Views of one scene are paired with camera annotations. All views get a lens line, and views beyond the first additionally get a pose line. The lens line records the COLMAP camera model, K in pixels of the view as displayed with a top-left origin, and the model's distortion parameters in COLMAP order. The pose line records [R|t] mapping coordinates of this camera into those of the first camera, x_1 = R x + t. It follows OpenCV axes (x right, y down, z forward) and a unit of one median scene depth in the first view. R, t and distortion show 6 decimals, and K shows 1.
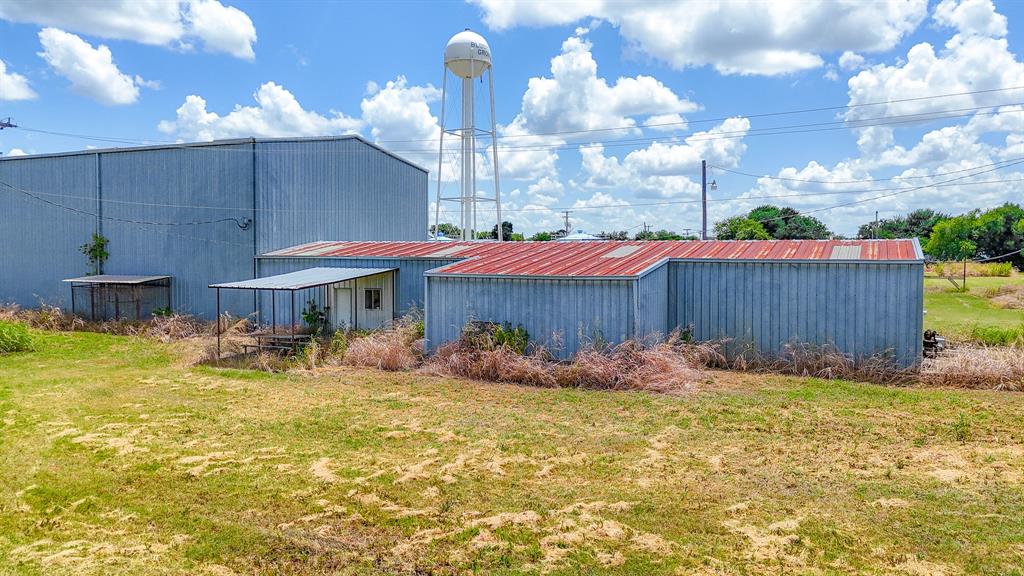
lens RADIAL K [[763.7, 0, 534.7], [0, 763.7, 285.2], [0, 0, 1]] dist [0.040637, -0.008853]
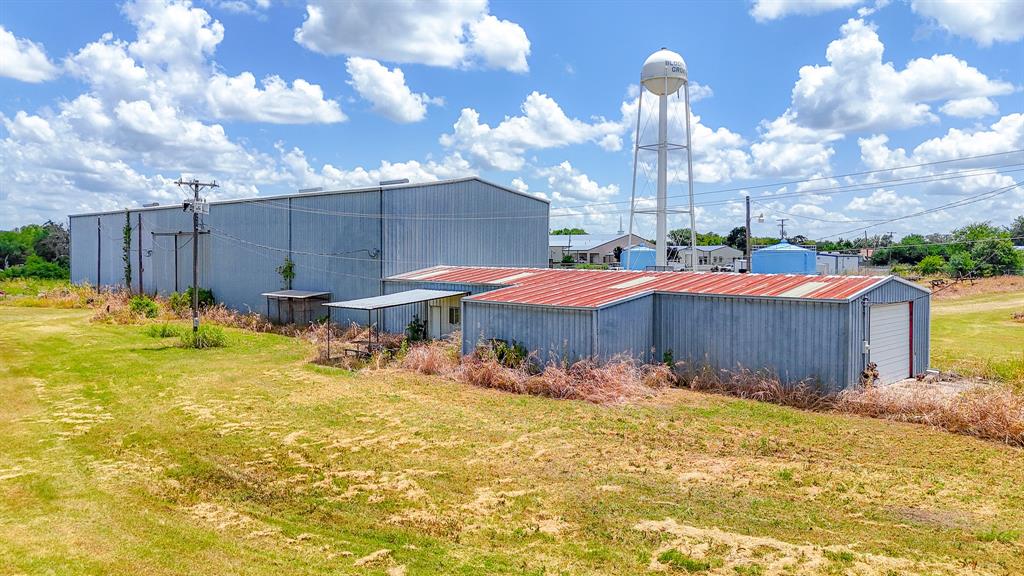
lens RADIAL K [[763.7, 0, 534.7], [0, 763.7, 285.2], [0, 0, 1]] dist [0.040637, -0.008853]
pose [[0.950282, 0.015628, -0.310999, 0.409507], [-0.017639, 0.999838, -0.003653, -0.040657], [0.310891, 0.008957, 0.950403, -0.190651]]
